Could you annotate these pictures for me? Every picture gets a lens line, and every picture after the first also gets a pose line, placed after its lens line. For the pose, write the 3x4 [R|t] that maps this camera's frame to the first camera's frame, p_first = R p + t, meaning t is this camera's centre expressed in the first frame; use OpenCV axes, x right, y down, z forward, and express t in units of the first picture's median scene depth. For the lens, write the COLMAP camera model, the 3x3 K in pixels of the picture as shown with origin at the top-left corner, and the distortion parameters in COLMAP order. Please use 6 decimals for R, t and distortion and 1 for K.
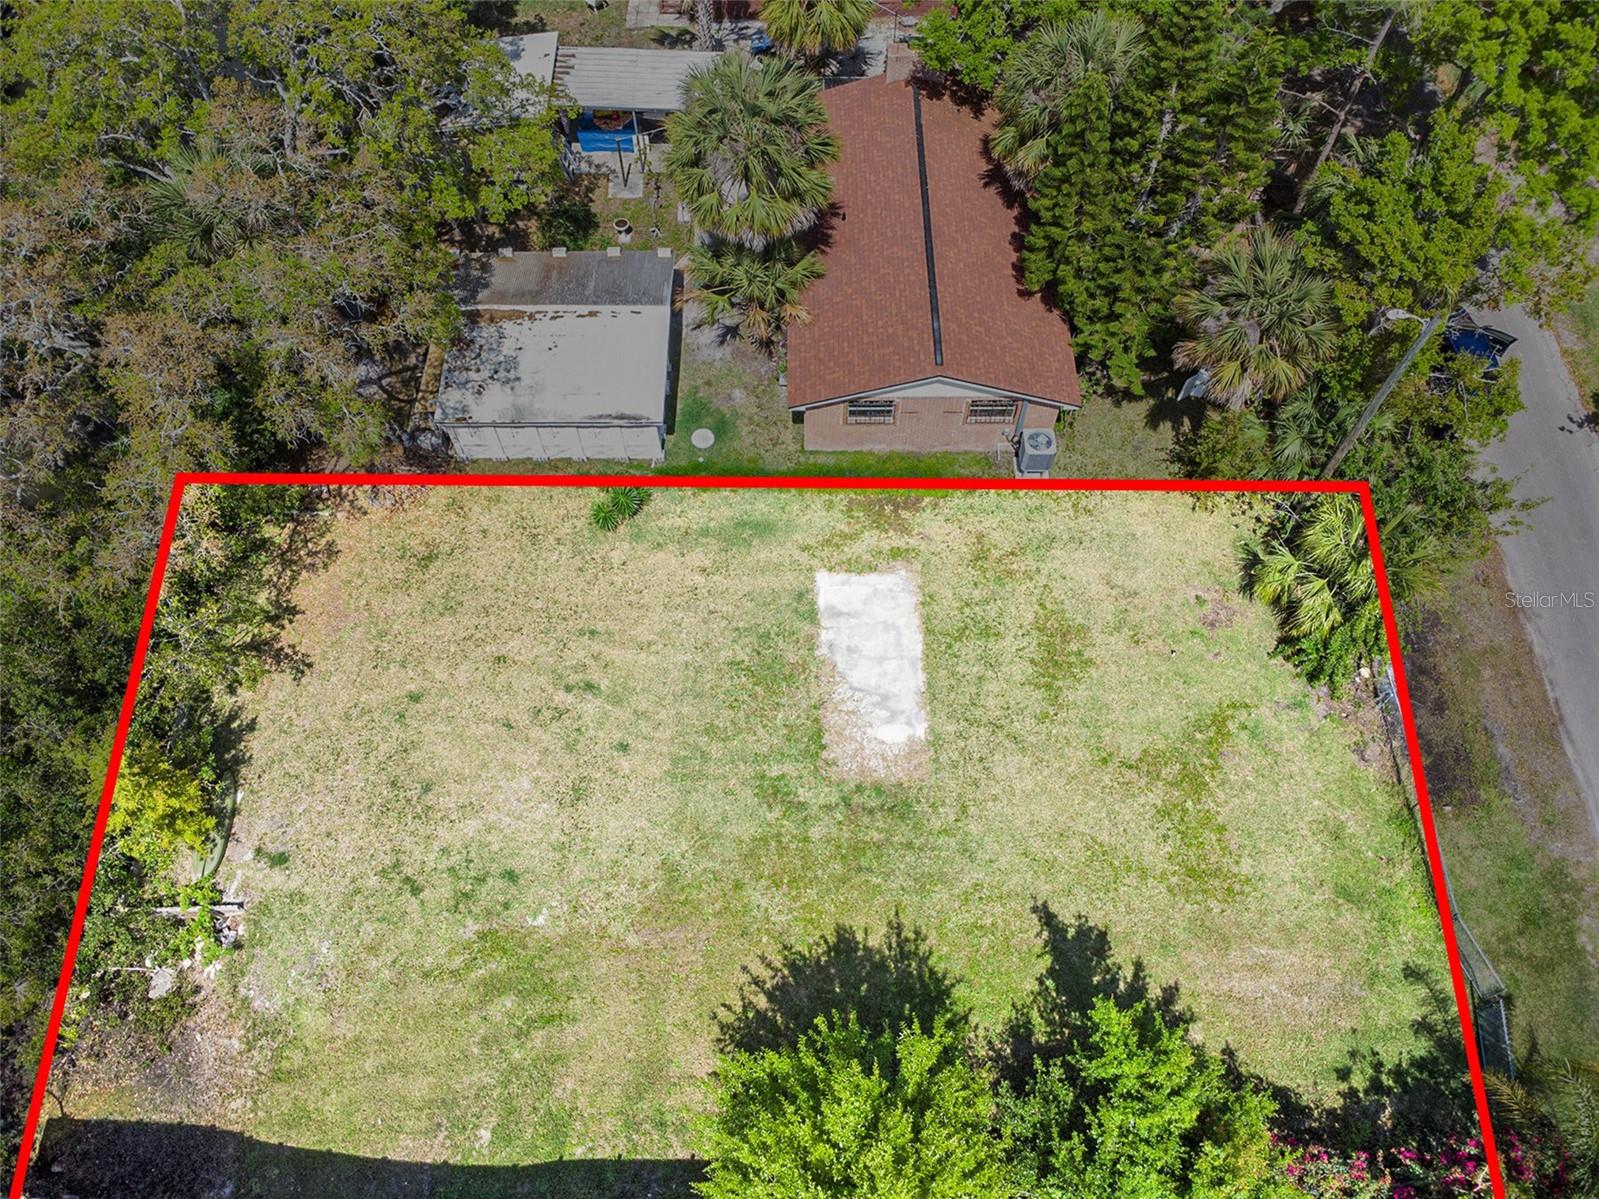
lens RADIAL K [[1161.7, 0, 796.7], [0, 1161.7, 594.9], [0, 0, 1]] dist [0.009572, -0.002170]
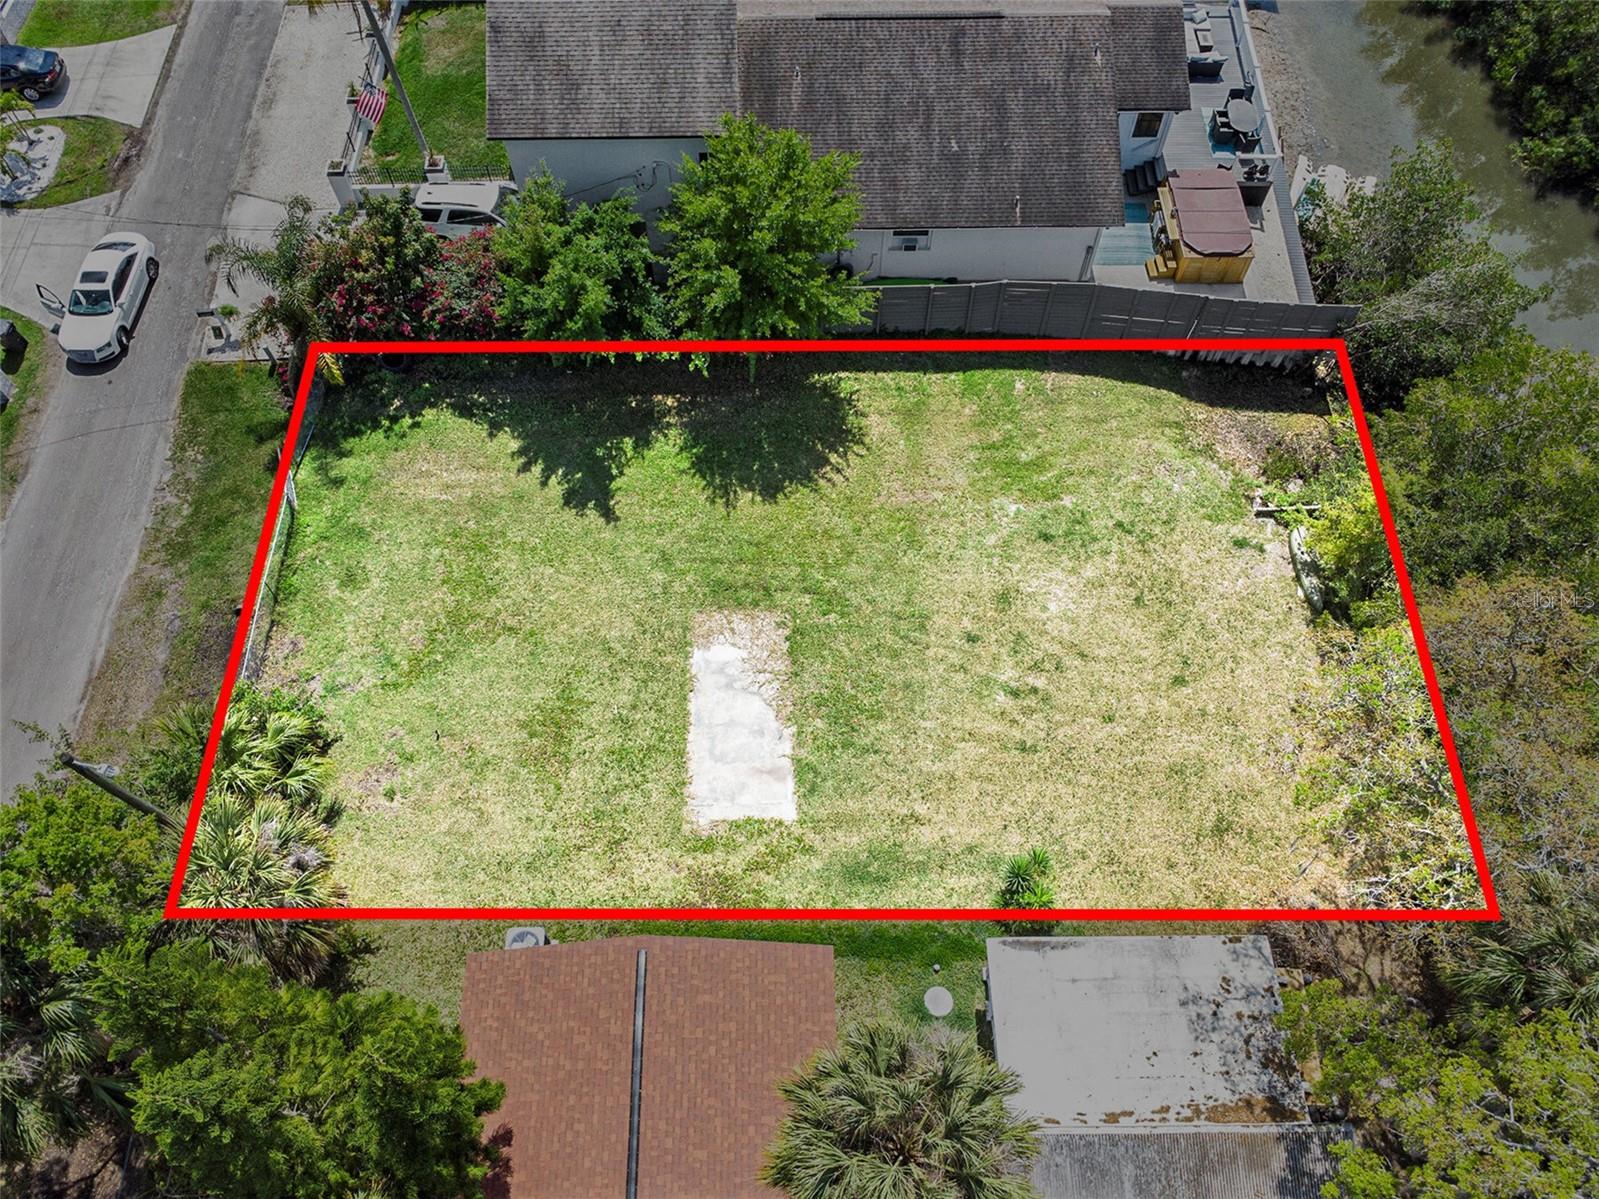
lens RADIAL K [[1161.7, 0, 794.5], [0, 1161.7, 594.3], [0, 0, 1]] dist [0.009572, -0.002170]
pose [[-0.999893, 0.014001, -0.004127, 0.020474], [-0.010710, -0.511663, 0.859119, -0.784035], [0.009917, 0.859072, 0.511759, 0.405800]]
